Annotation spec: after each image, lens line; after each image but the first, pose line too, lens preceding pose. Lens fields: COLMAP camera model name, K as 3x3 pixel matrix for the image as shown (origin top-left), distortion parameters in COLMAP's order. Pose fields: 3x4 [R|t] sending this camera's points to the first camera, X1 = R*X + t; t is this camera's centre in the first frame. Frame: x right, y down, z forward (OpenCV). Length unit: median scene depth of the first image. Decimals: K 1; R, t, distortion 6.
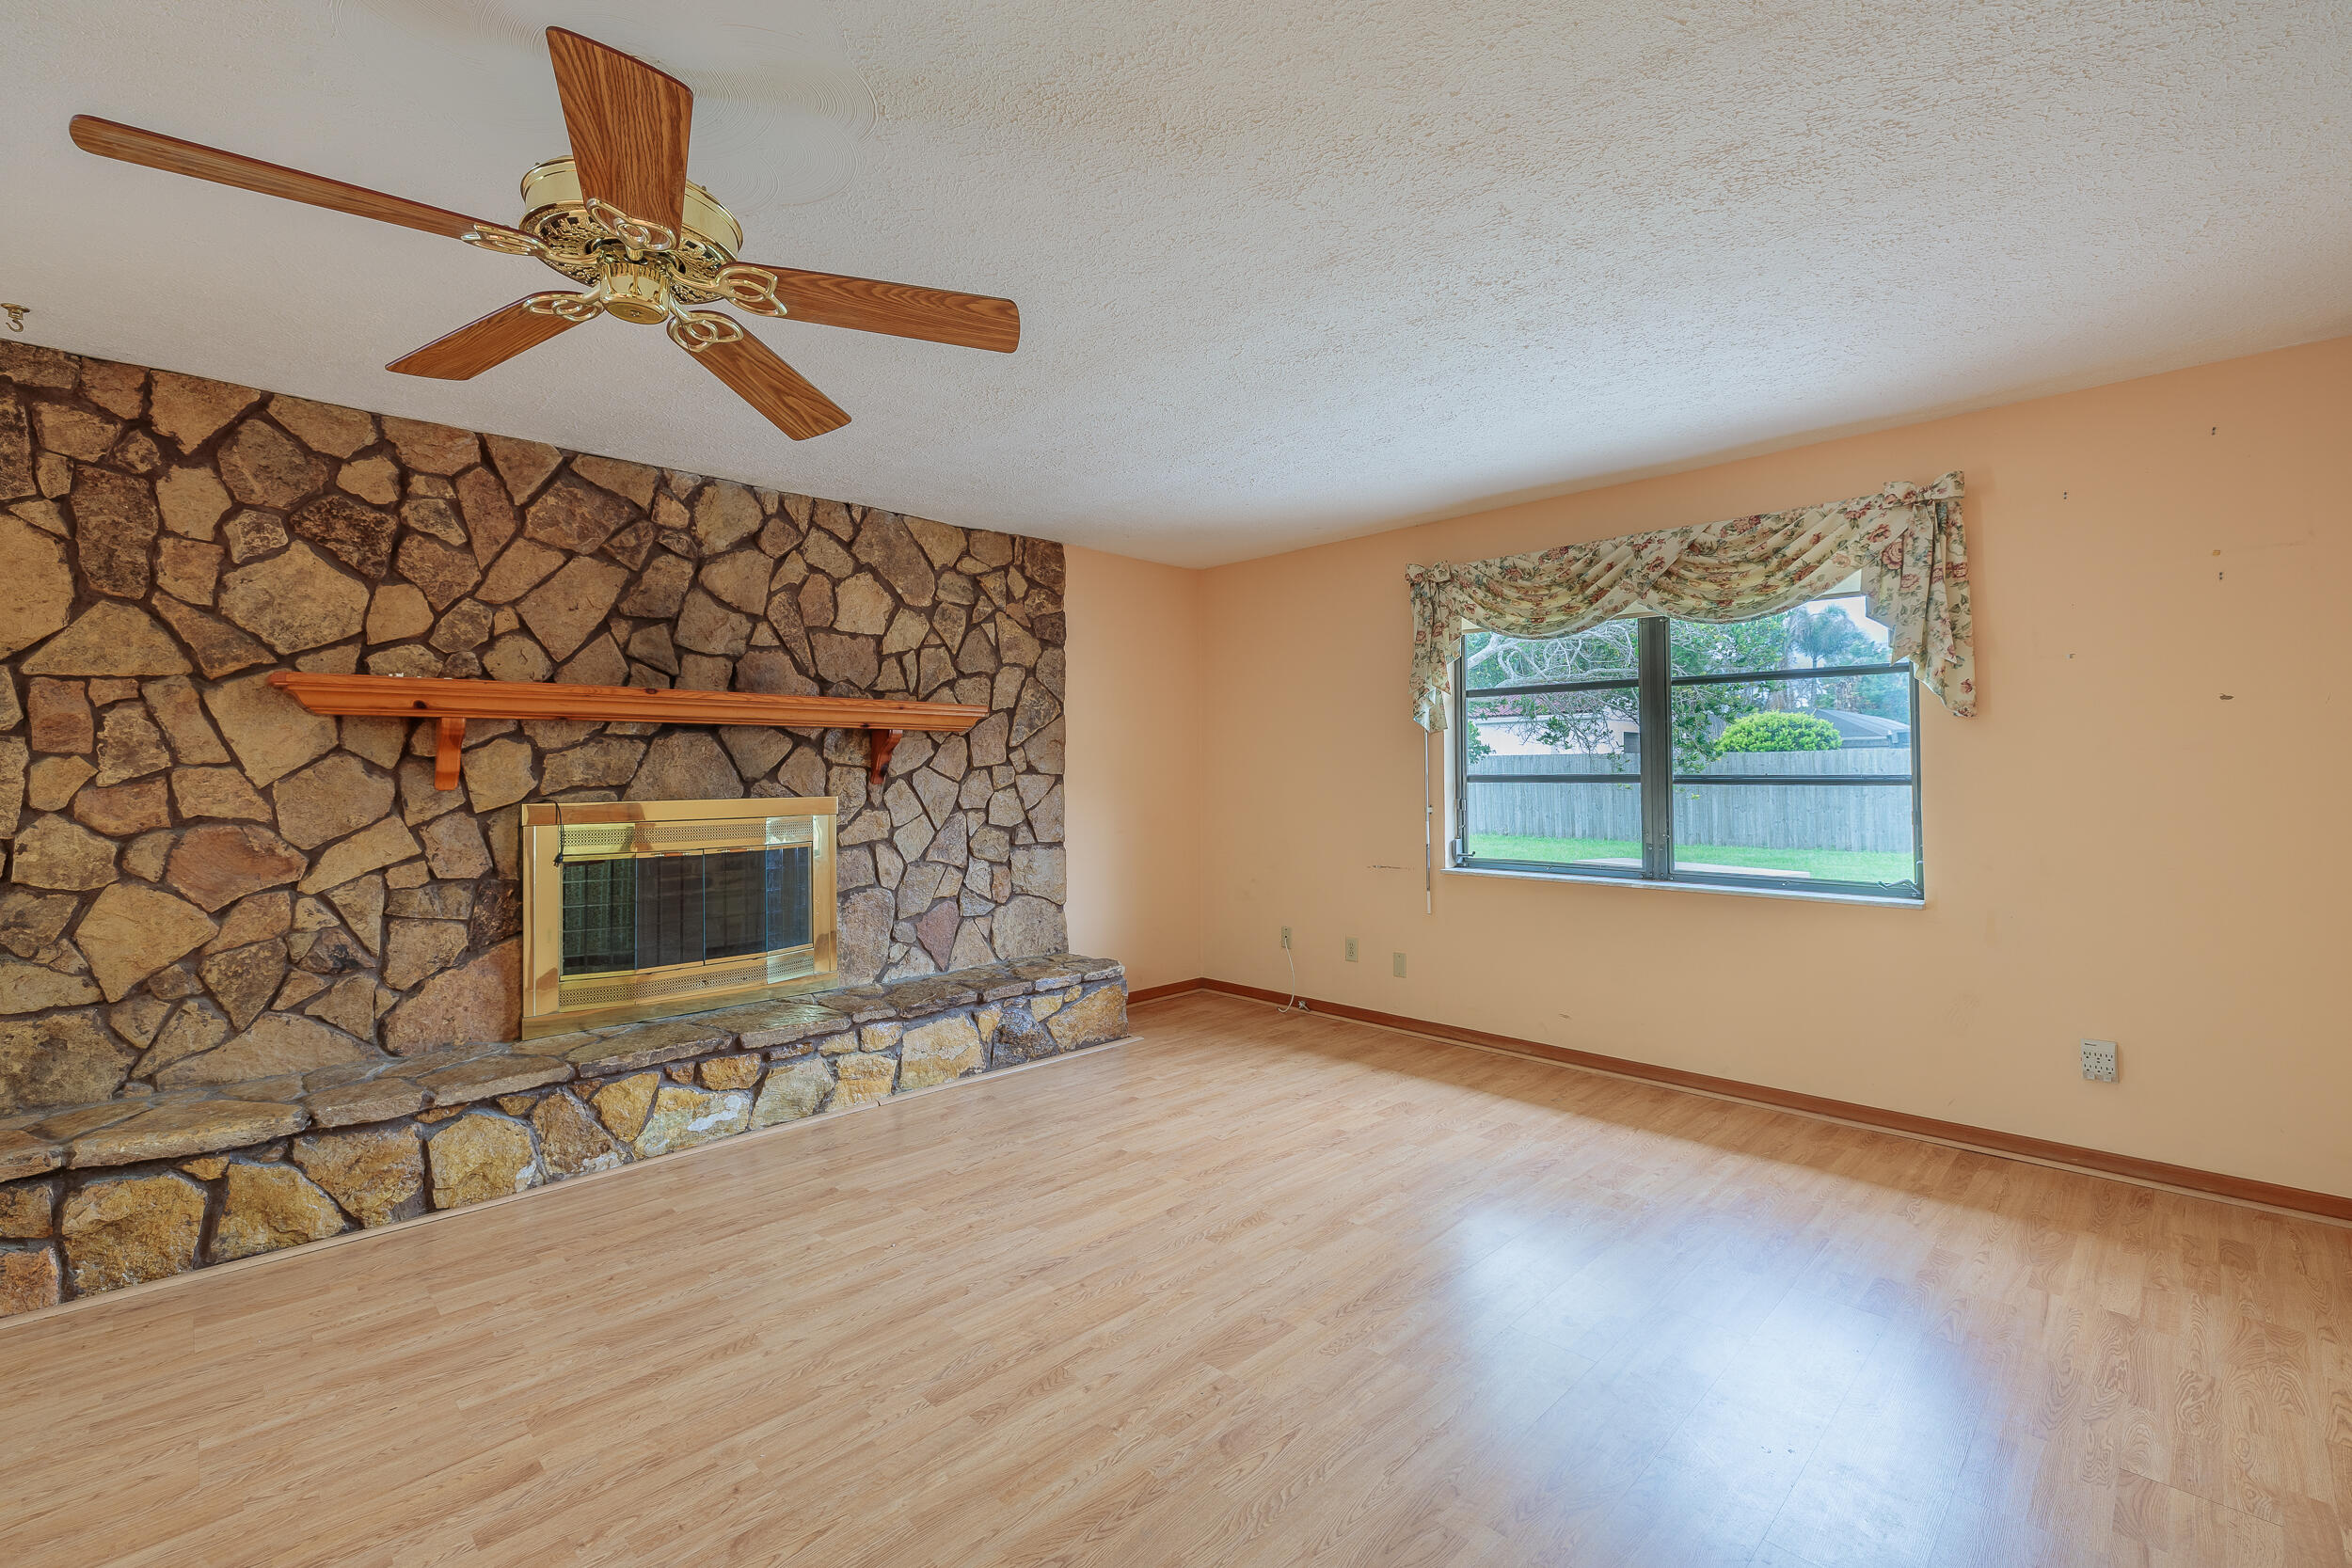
lens RADIAL K [[1024.5, 0, 1215.6], [0, 1024.5, 756.0], [0, 0, 1]] dist [-0.001230, -0.000524]
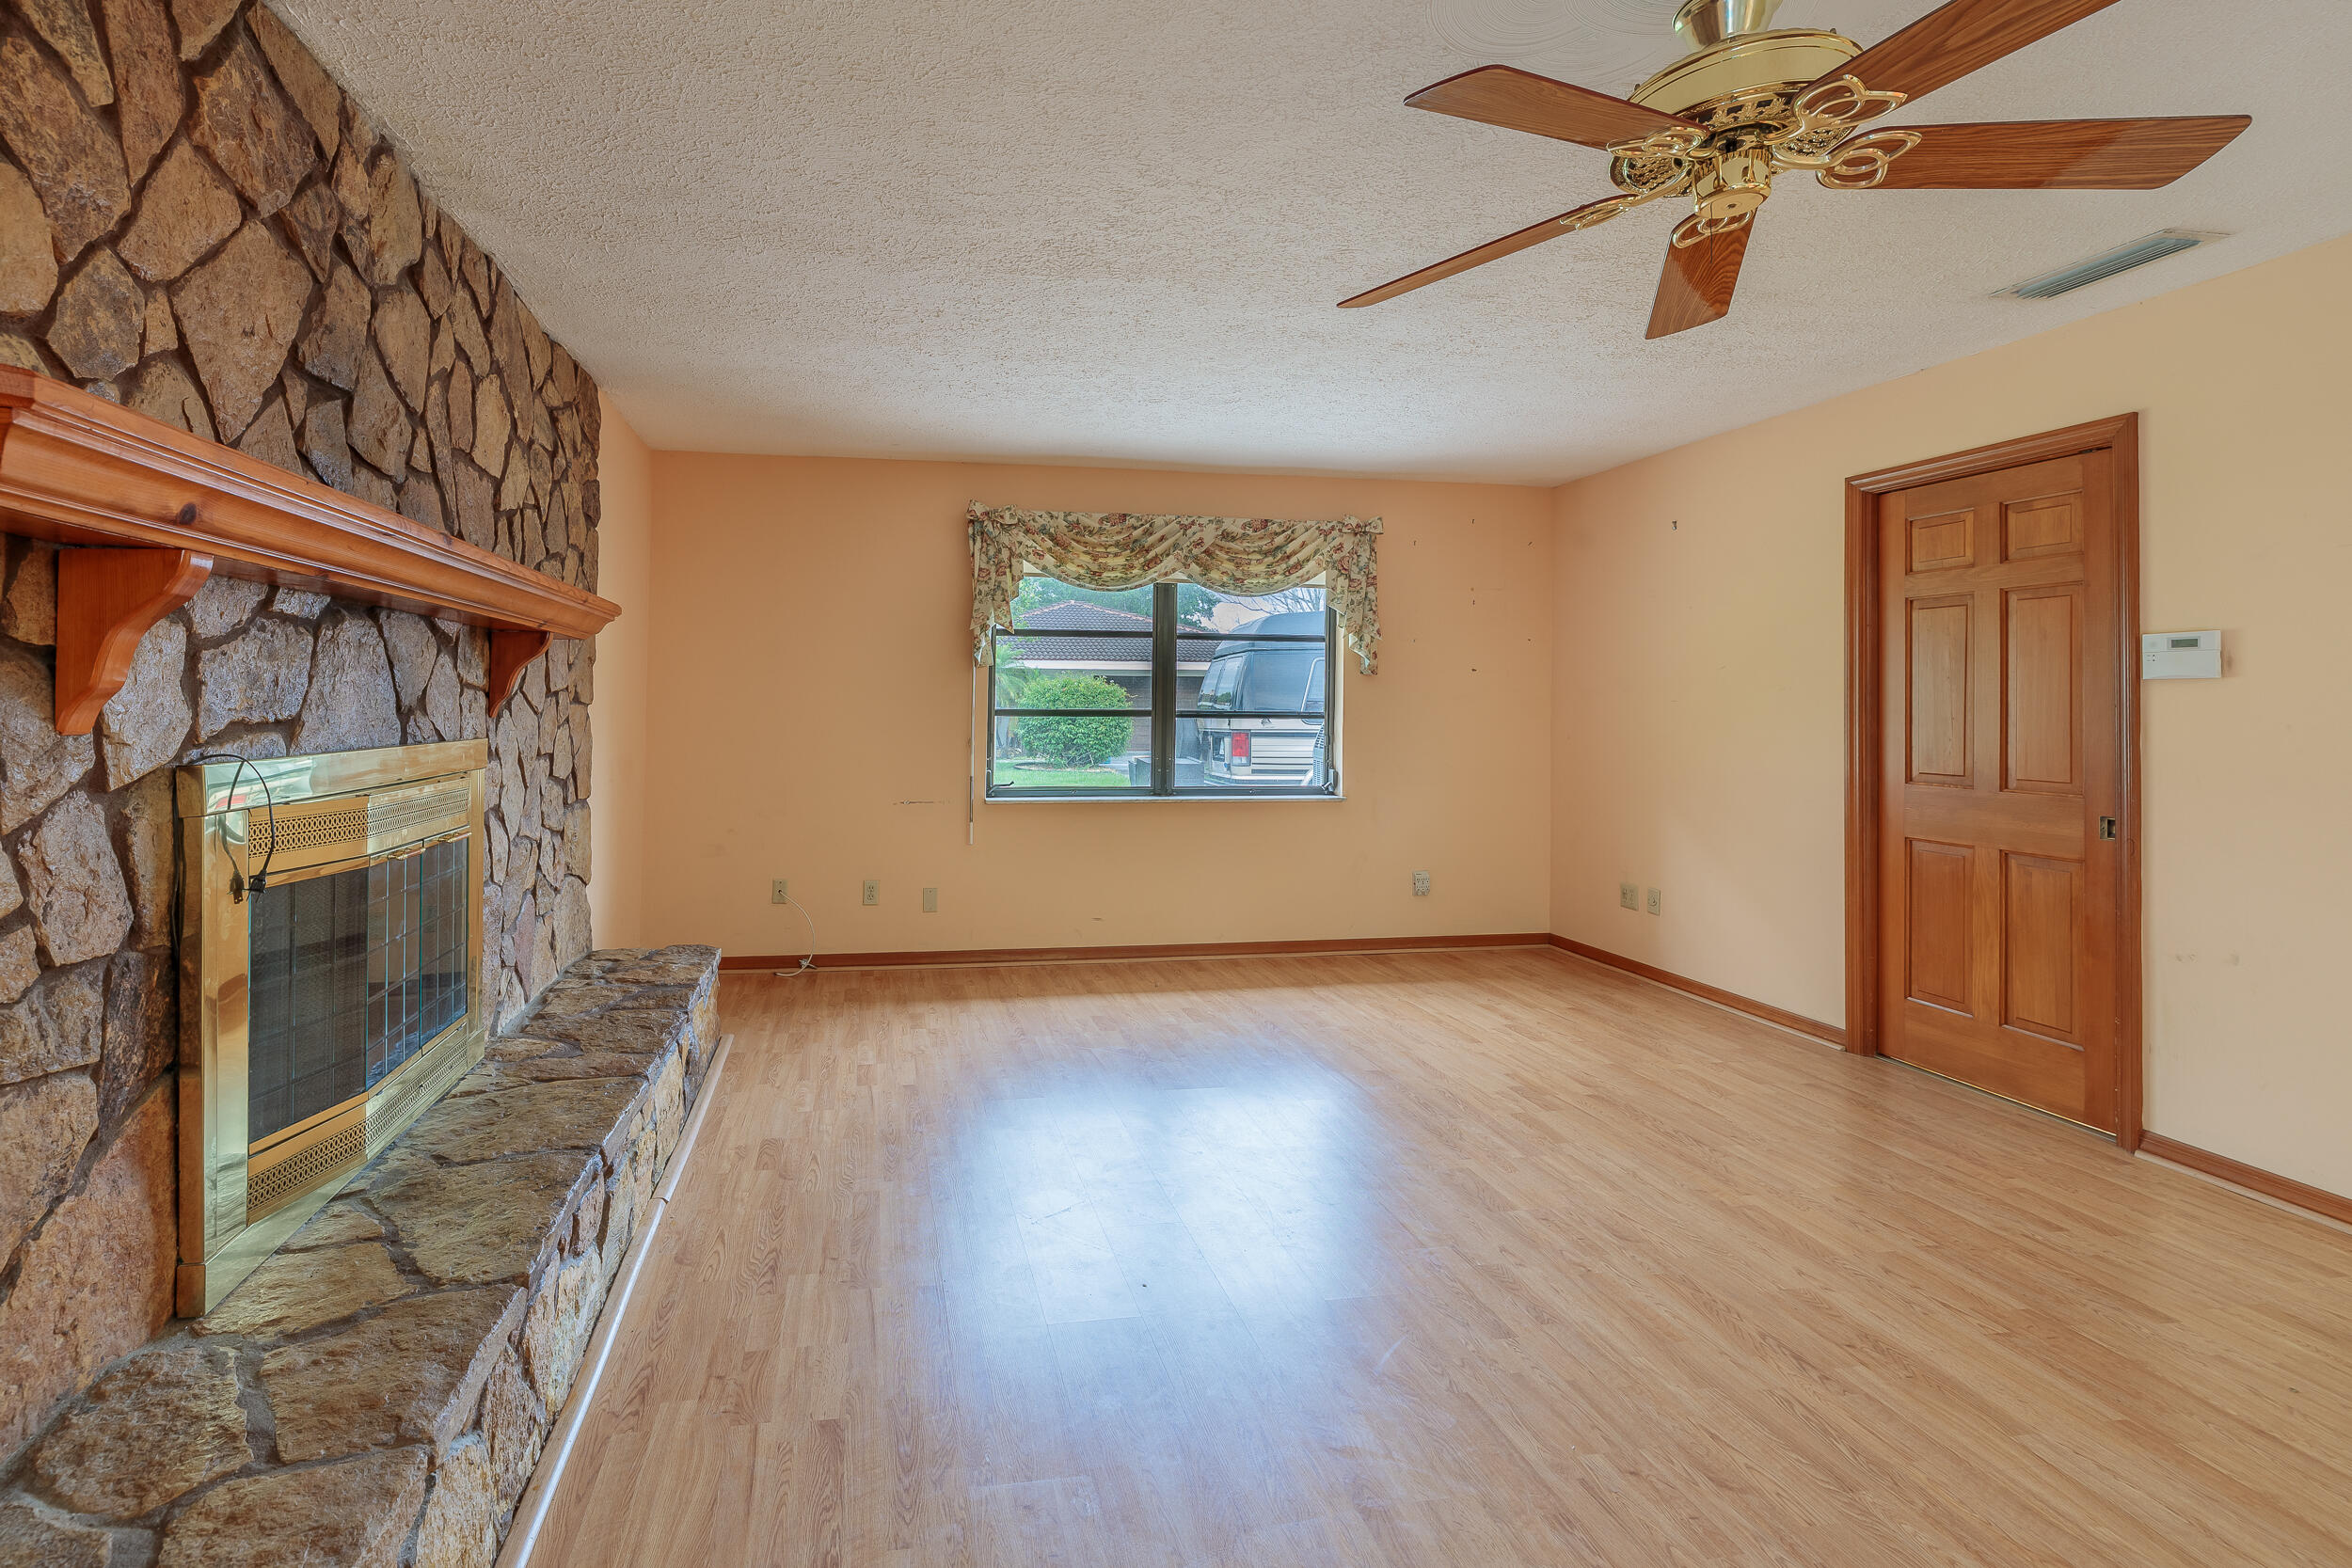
lens RADIAL K [[1044.8, 0, 1029.3], [0, 1044.8, 693.2], [0, 0, 1]] dist [0.001870, -0.000112]
pose [[0.594715, 0.019190, 0.803707, -0.776080], [-0.022399, 0.999722, -0.007295, 0.011682], [-0.803624, -0.013664, 0.594980, 0.434485]]
